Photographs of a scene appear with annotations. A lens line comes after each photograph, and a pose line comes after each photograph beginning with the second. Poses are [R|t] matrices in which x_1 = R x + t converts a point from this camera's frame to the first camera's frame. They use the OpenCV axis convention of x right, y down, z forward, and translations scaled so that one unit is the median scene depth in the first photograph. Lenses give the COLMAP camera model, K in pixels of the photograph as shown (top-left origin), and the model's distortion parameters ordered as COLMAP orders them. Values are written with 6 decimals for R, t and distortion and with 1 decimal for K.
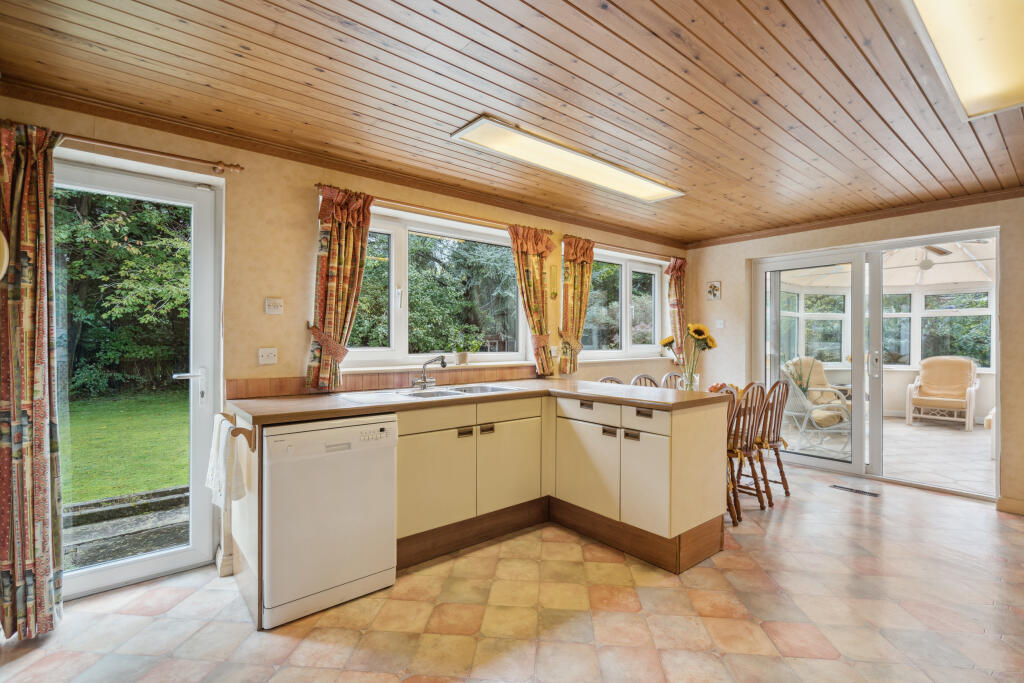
lens RADIAL K [[475.3, 0, 516.5], [0, 475.3, 343.5], [0, 0, 1]] dist [-0.001082, 0.000227]
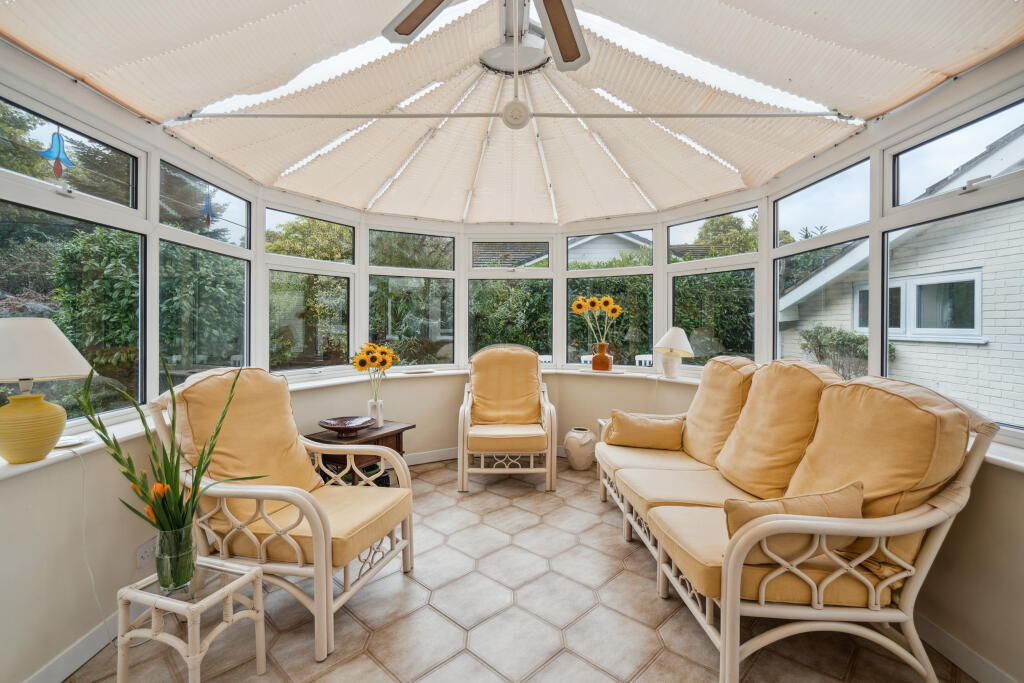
lens RADIAL K [[475.3, 0, 509.1], [0, 475.3, 331.8], [0, 0, 1]] dist [-0.001082, 0.000227]
pose [[0.648231, -0.009958, 0.761379, 0.463122], [0.005688, 0.999950, 0.008236, 0.003403], [-0.761423, -0.001008, 0.648255, 0.614506]]
